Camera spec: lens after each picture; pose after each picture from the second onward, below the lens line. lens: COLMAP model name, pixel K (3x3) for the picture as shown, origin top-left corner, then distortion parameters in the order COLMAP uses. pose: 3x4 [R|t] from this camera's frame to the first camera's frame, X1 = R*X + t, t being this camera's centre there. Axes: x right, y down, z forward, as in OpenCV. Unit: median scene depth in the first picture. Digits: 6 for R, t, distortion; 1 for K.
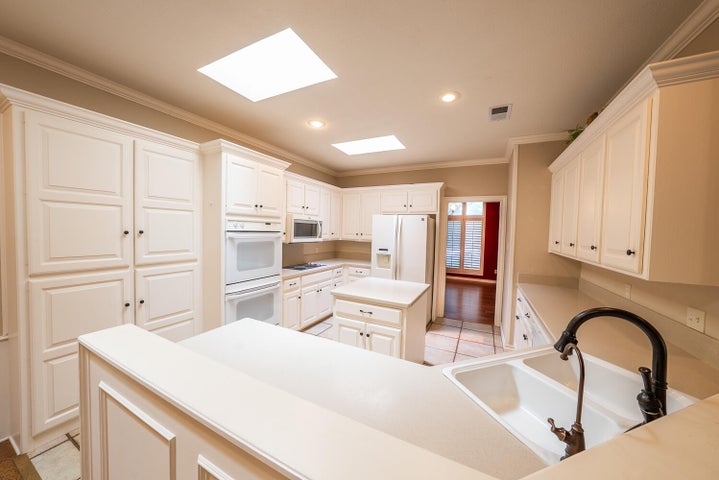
lens RADIAL K [[248.8, 0, 359.8], [0, 248.8, 238.0], [0, 0, 1]] dist [-0.011729, 0.000392]
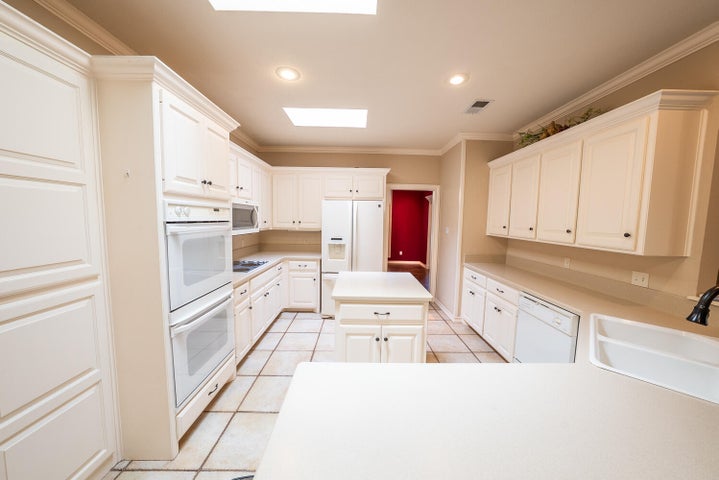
lens RADIAL K [[248.8, 0, 359.8], [0, 248.8, 238.0], [0, 0, 1]] dist [-0.011729, 0.000392]
pose [[0.885682, -0.046461, 0.461963, -0.355316], [0.019729, 0.997848, 0.062534, -0.016325], [-0.463874, -0.046271, 0.884692, 0.233506]]
